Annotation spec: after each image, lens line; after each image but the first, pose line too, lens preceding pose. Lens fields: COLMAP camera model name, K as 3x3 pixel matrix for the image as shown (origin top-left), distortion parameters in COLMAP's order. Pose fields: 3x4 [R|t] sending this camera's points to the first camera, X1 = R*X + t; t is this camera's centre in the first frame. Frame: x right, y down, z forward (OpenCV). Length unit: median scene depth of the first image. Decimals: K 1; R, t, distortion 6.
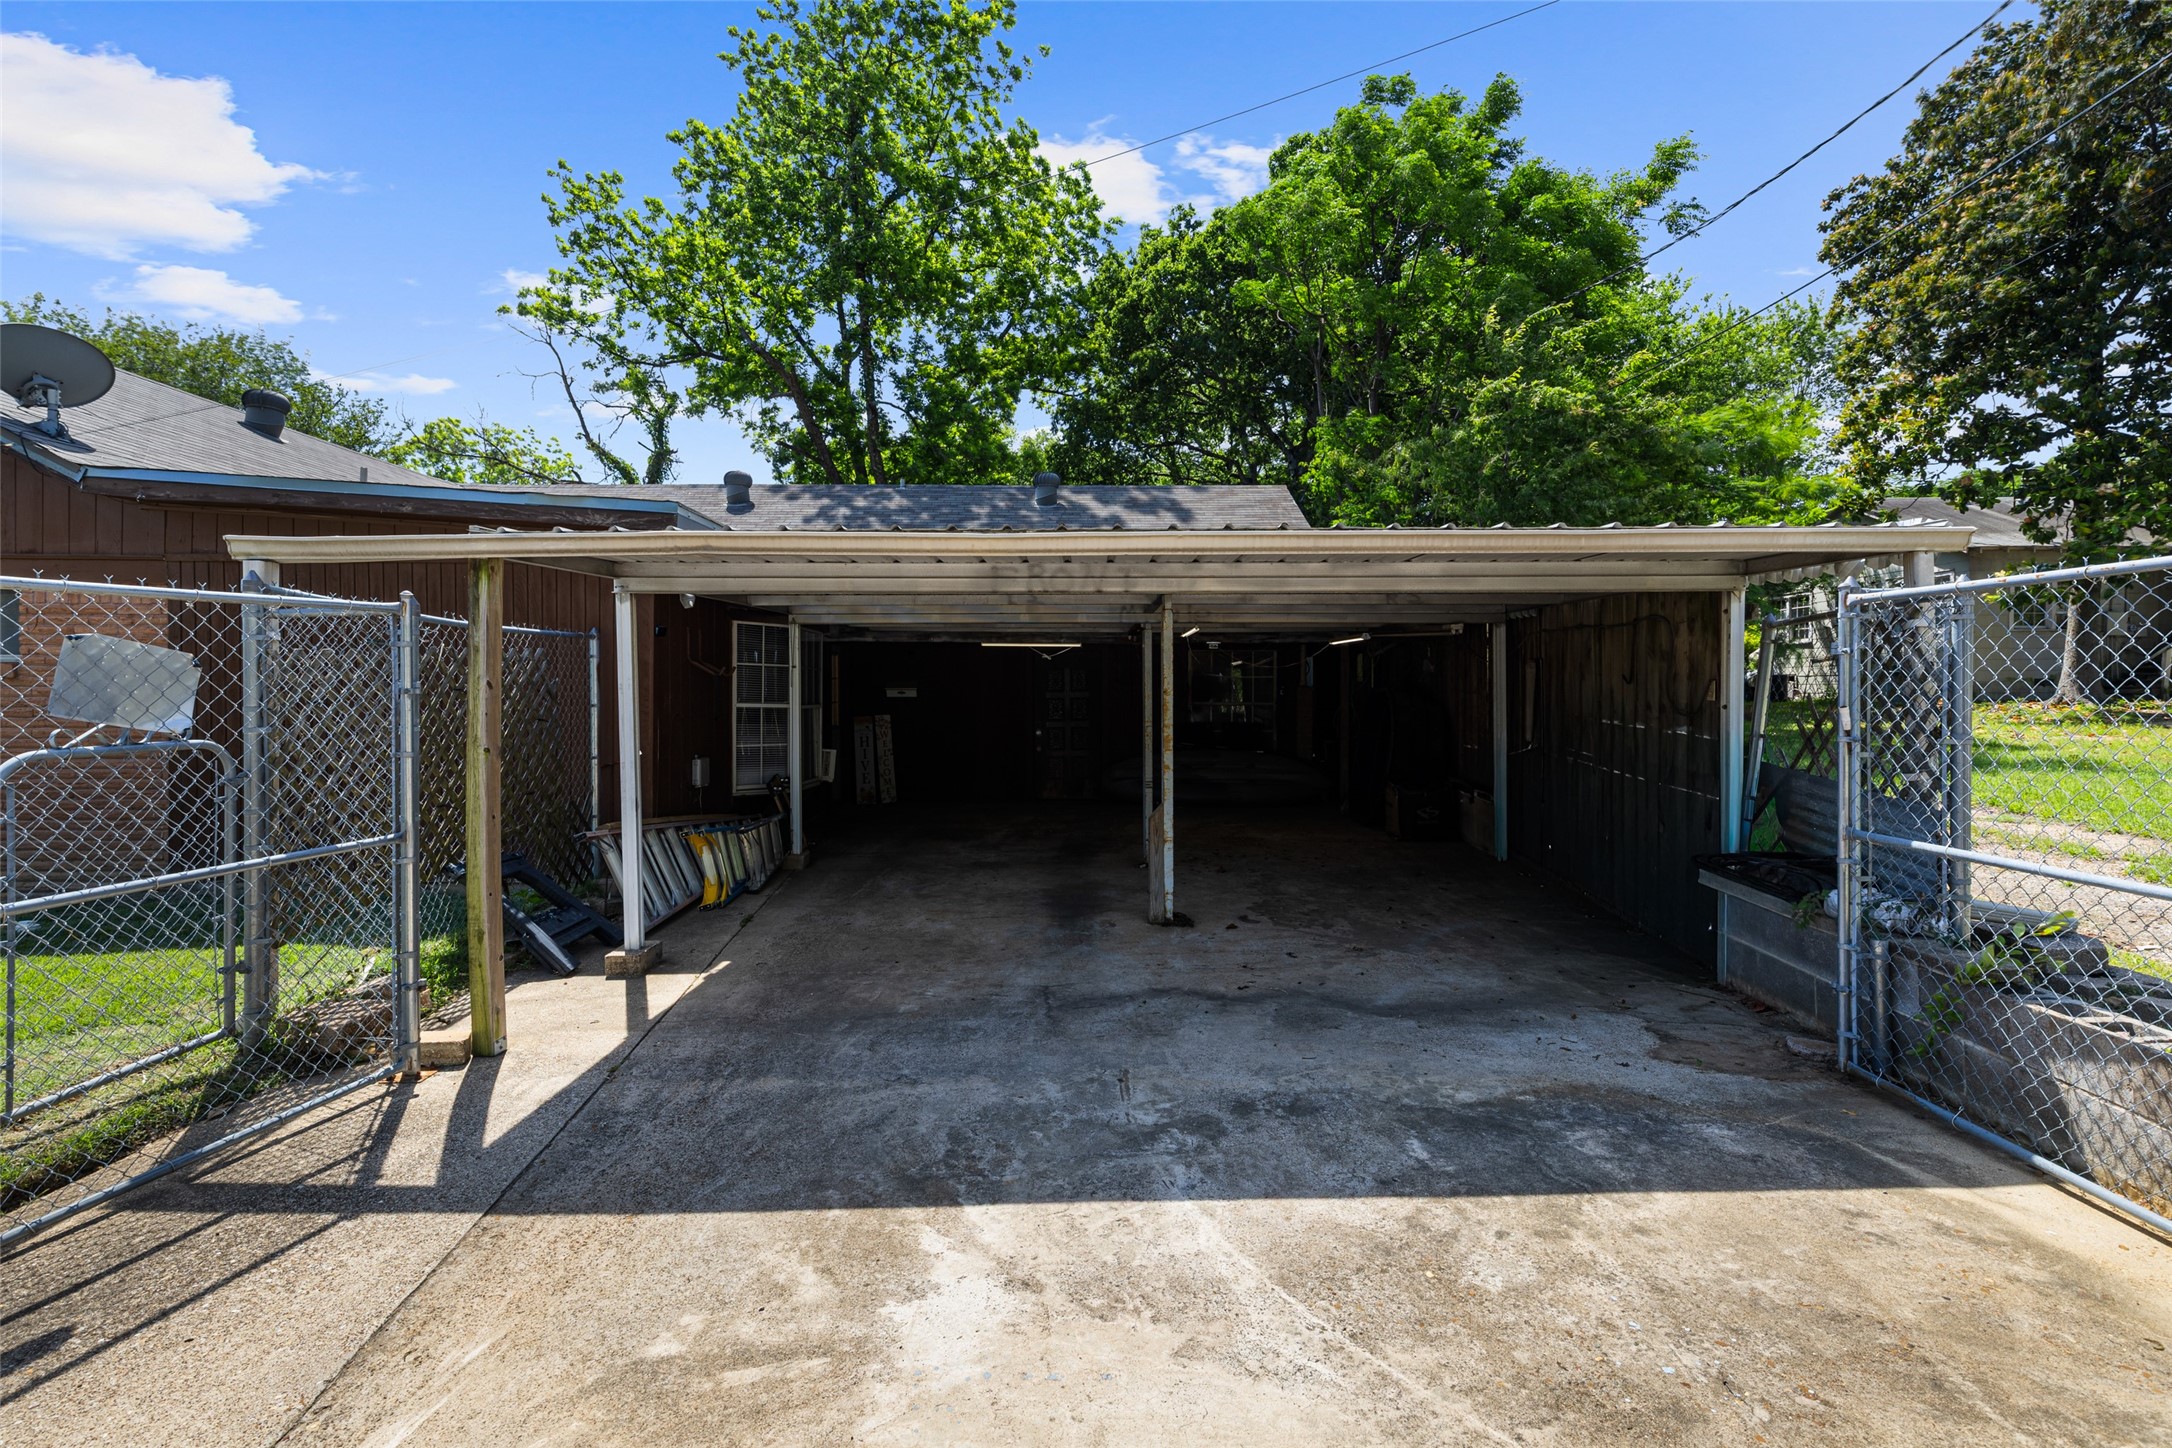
lens RADIAL K [[979.6, 0, 1084.7], [0, 979.6, 711.9], [0, 0, 1]] dist [0.002259, 0.000525]
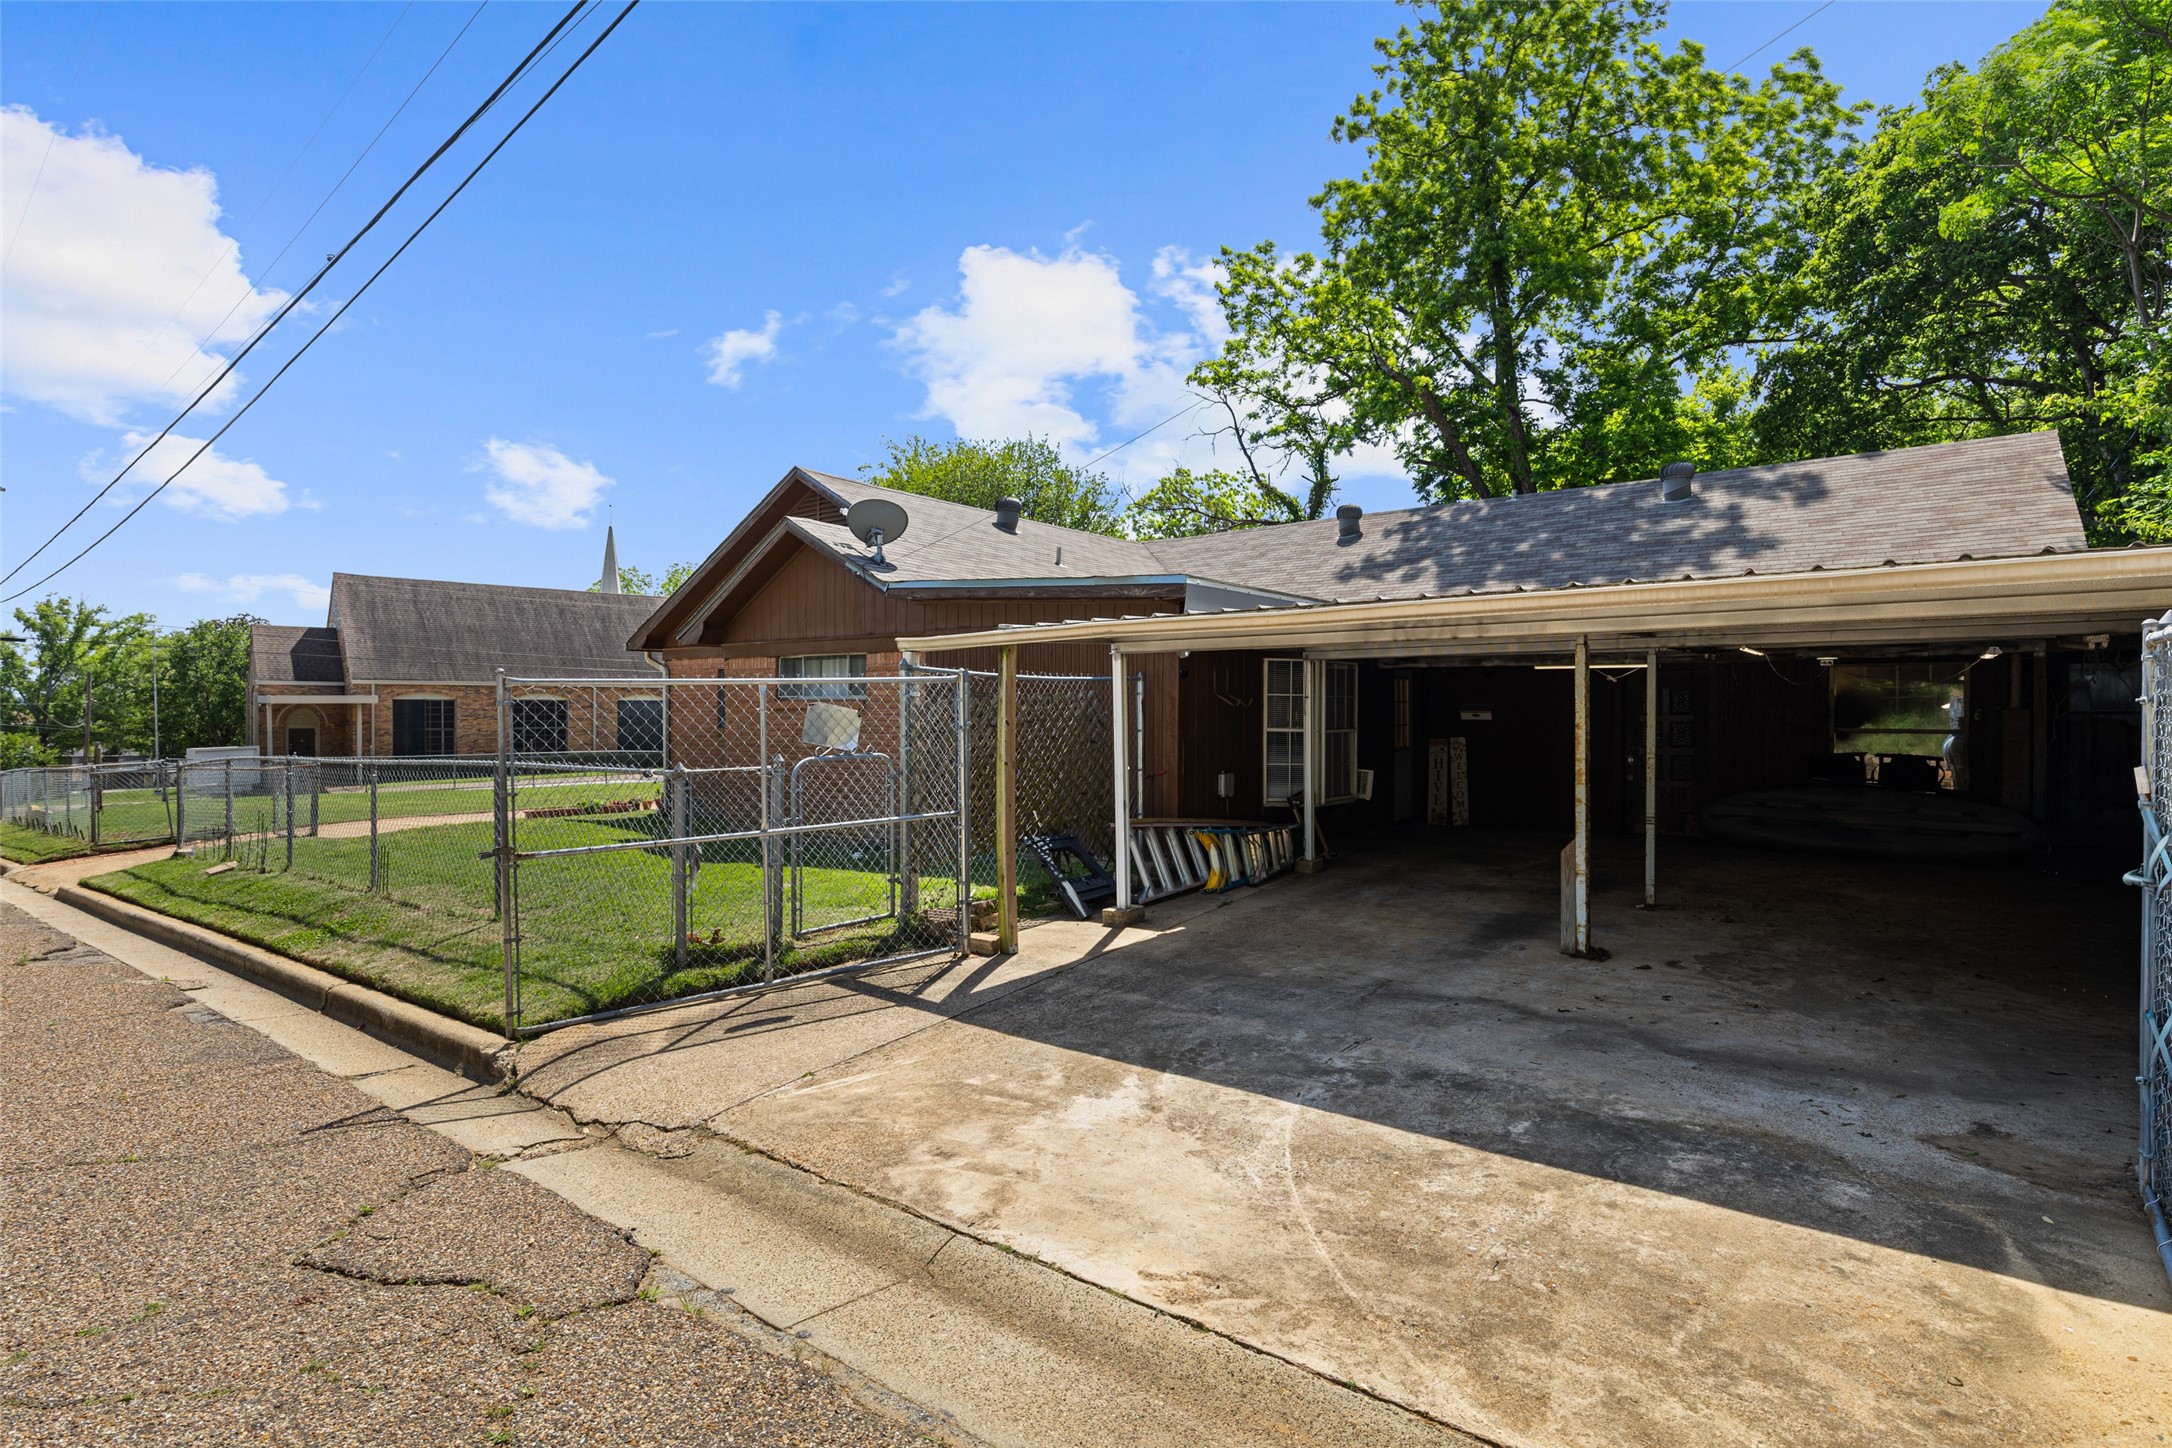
lens RADIAL K [[1072.8, 0, 1086.0], [0, 1072.8, 724.0], [0, 0, 1]] dist [-0.007141, -0.000003]
pose [[0.769188, 0.009545, -0.638951, 0.652602], [-0.009544, 0.999949, 0.003449, -0.035058], [0.638951, 0.003445, 0.769240, -0.286537]]
